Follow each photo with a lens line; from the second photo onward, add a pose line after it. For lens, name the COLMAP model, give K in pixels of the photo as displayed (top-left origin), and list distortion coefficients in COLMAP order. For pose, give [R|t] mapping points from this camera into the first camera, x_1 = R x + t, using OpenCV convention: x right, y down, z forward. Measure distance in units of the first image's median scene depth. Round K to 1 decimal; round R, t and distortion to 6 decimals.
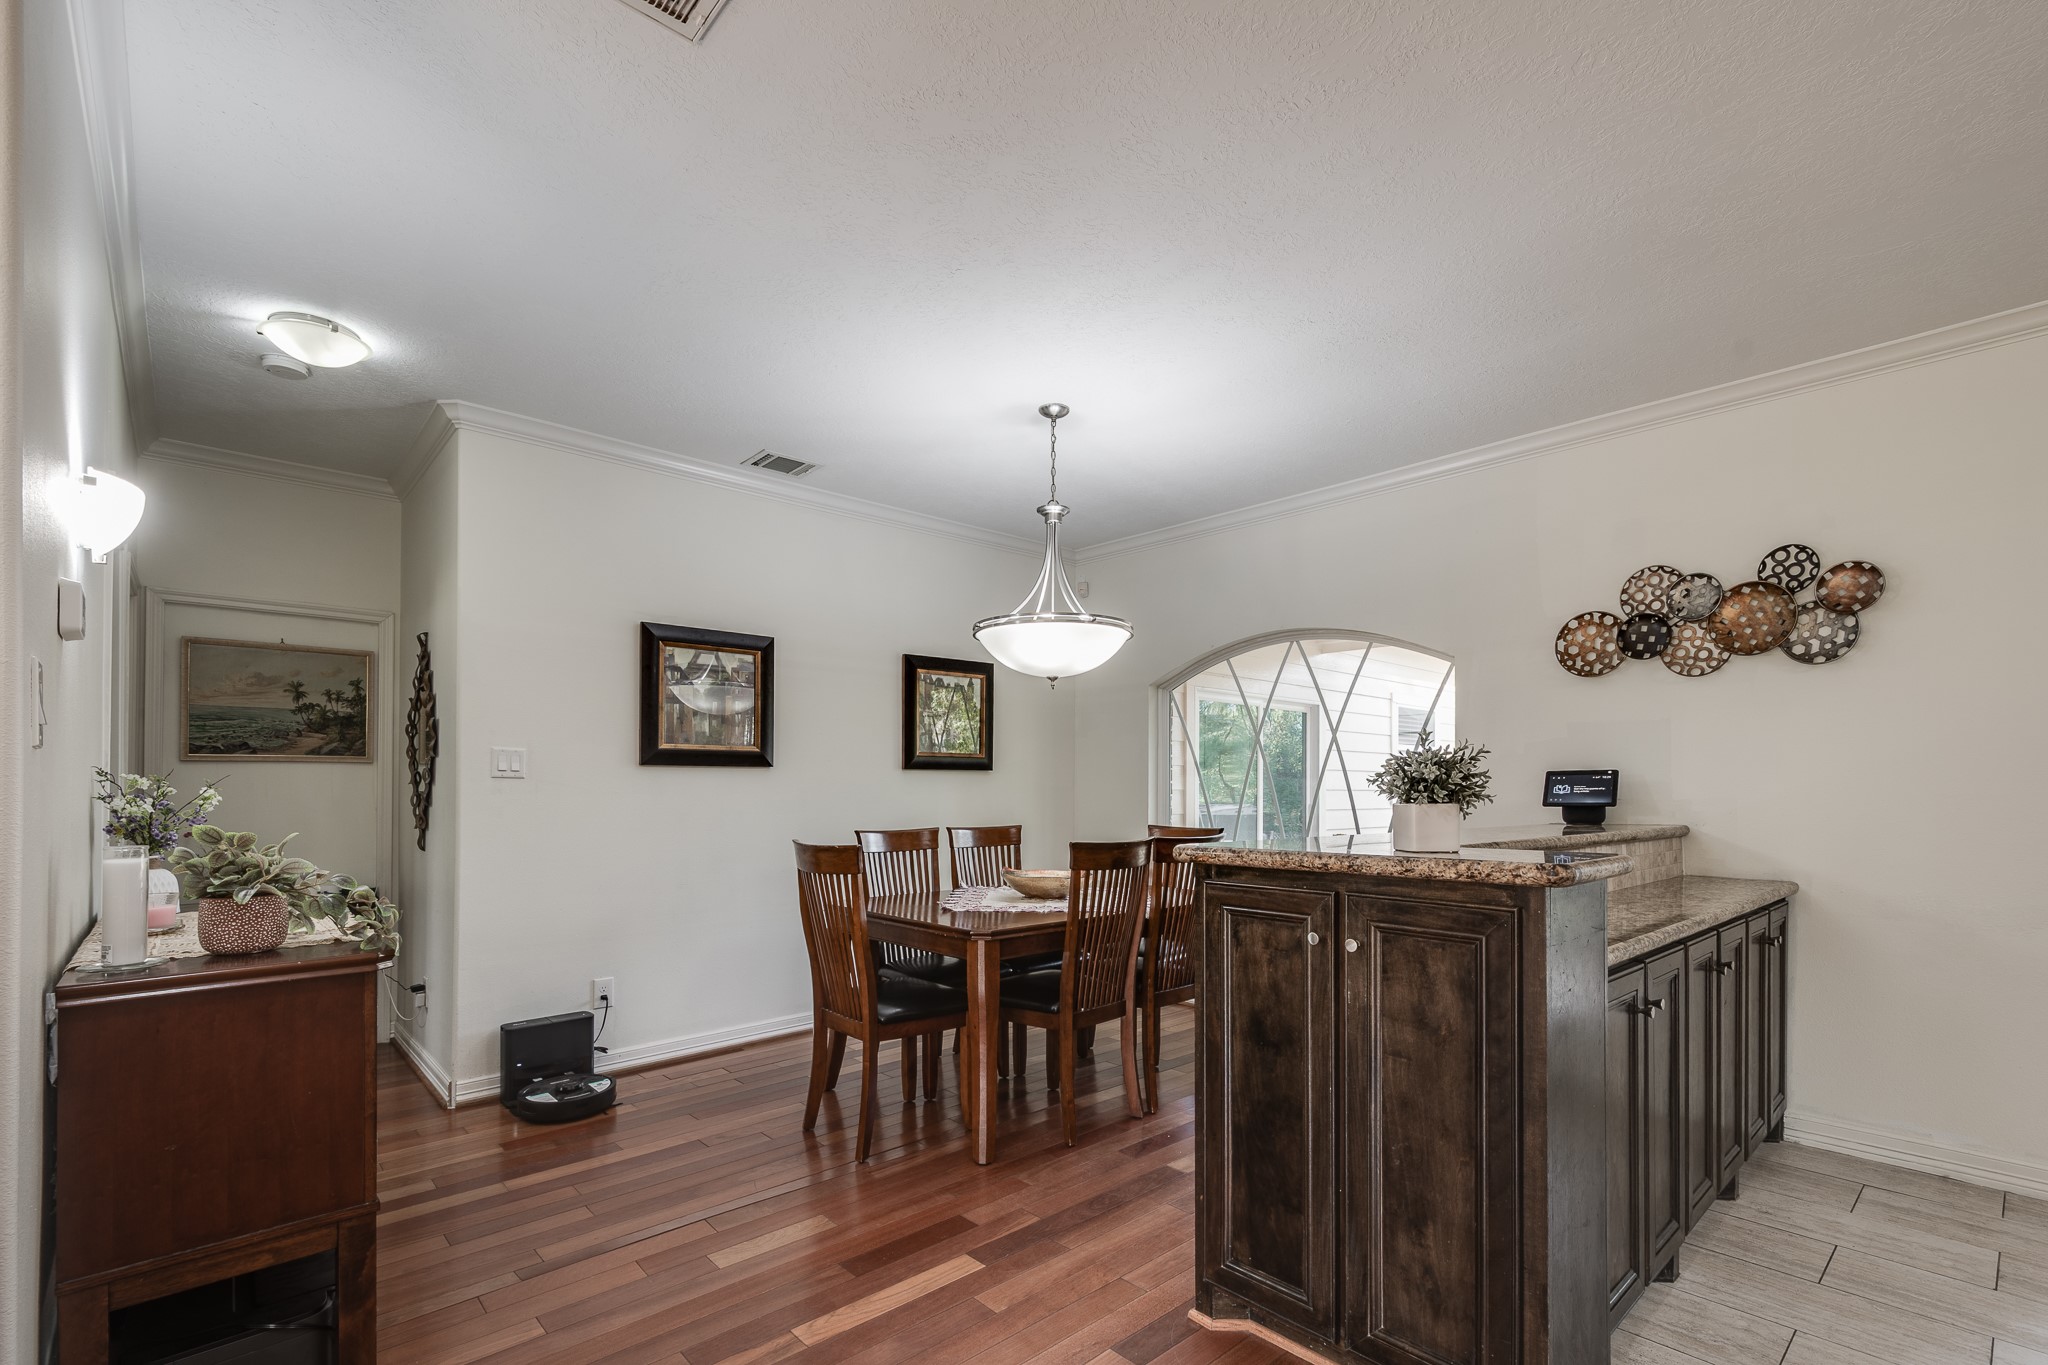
lens RADIAL K [[938.8, 0, 1071.9], [0, 938.8, 783.9], [0, 0, 1]] dist [0.006183, 0.000558]
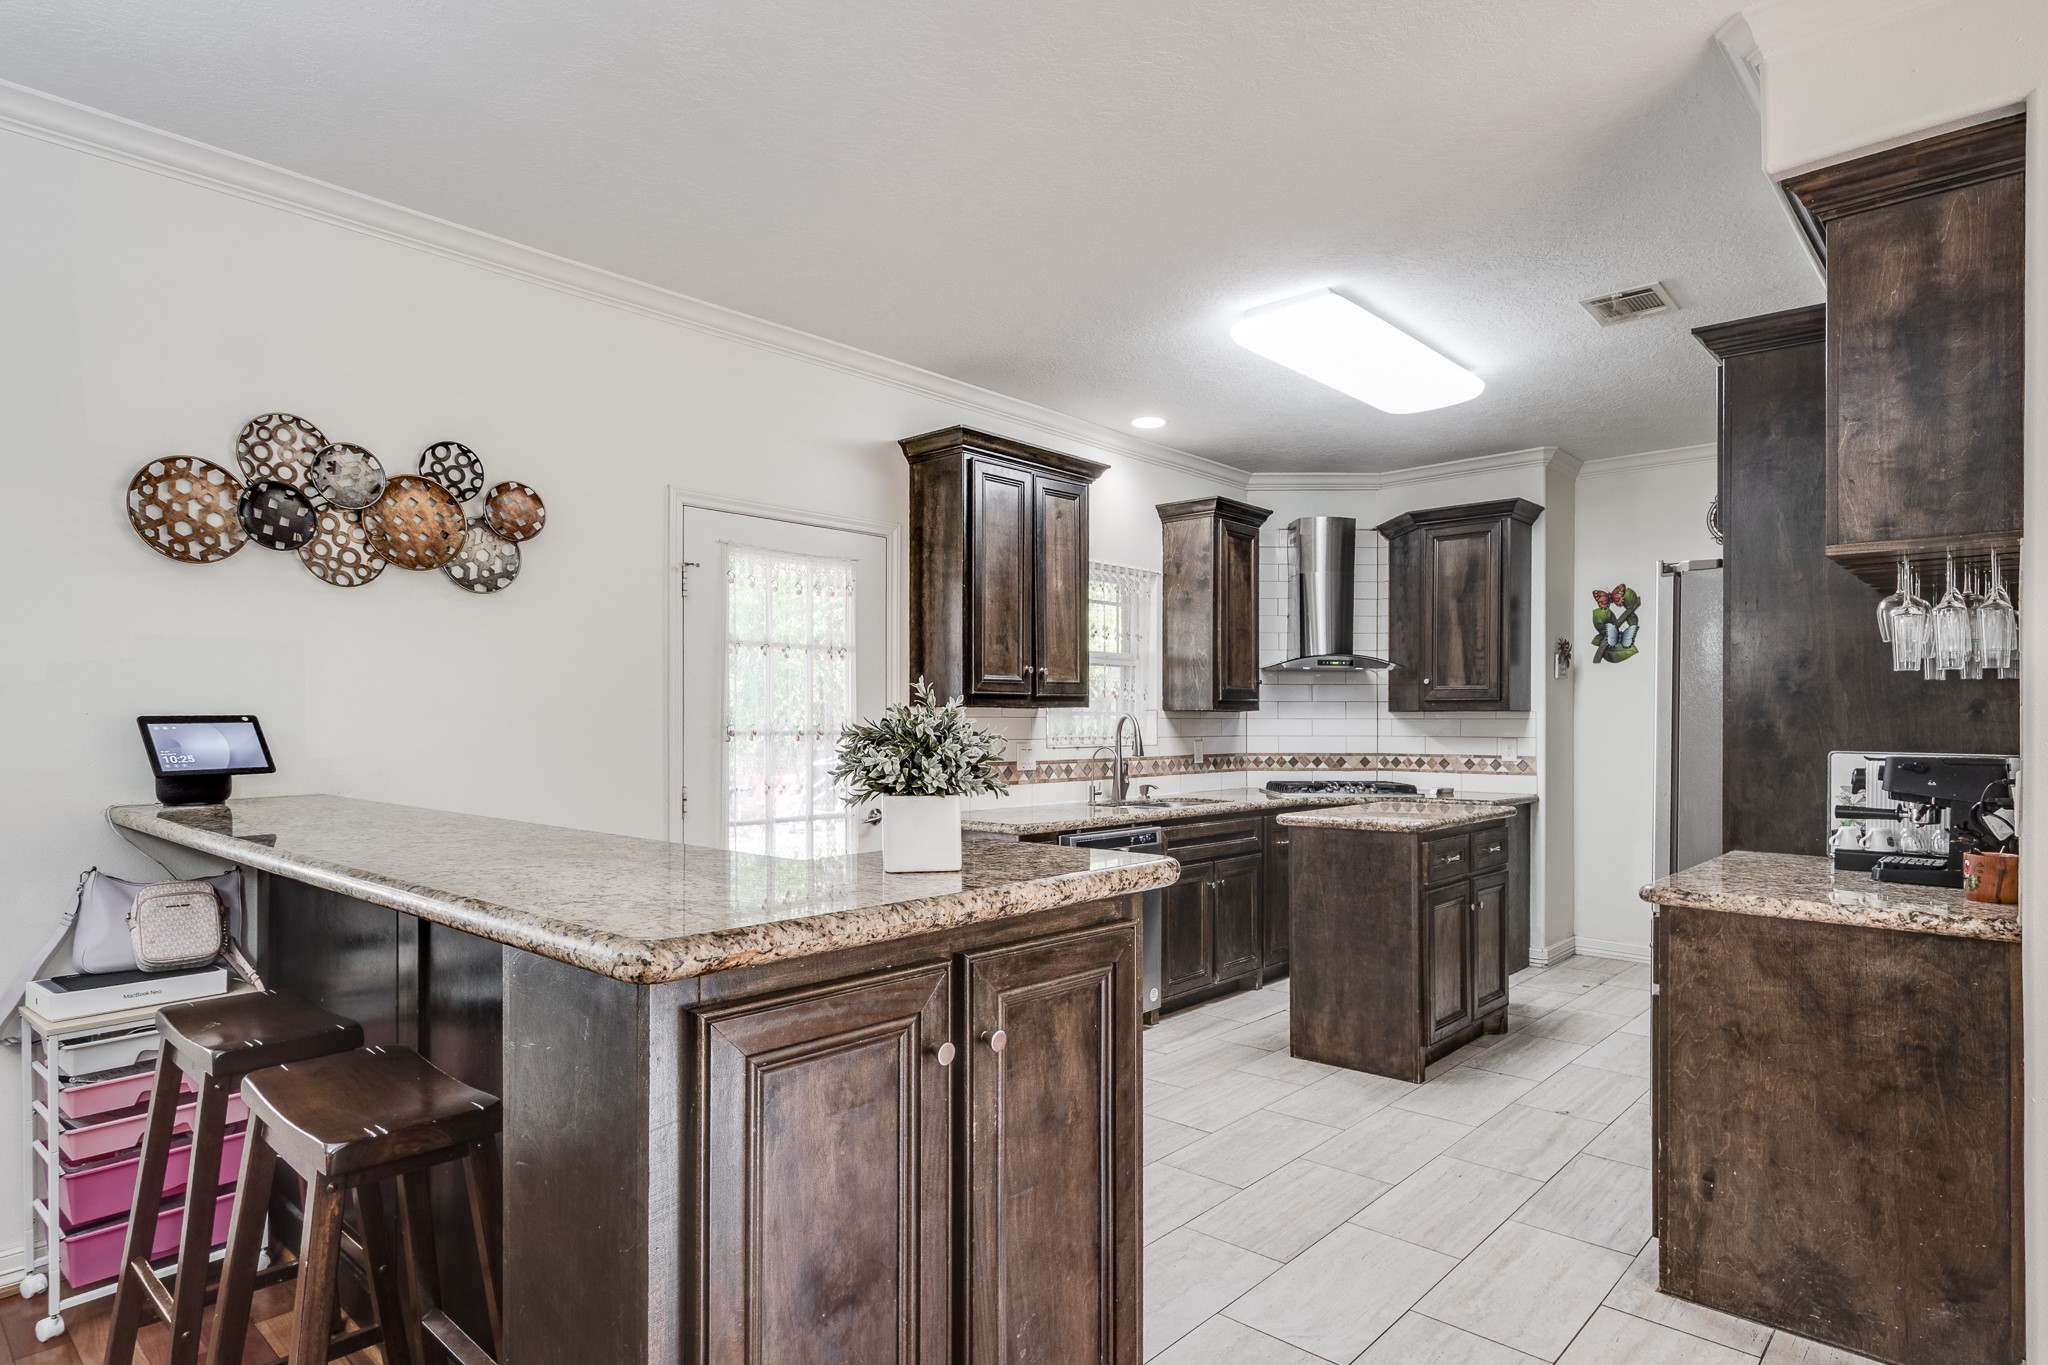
lens RADIAL K [[1108.9, 0, 1013.2], [0, 1108.9, 716.4], [0, 0, 1]] dist [-0.002388, -0.000377]
pose [[-0.049813, 0.001539, 0.998757, -0.212827], [-0.006603, 0.999976, -0.001870, -0.016922], [-0.998737, -0.006687, -0.049801, 0.539879]]
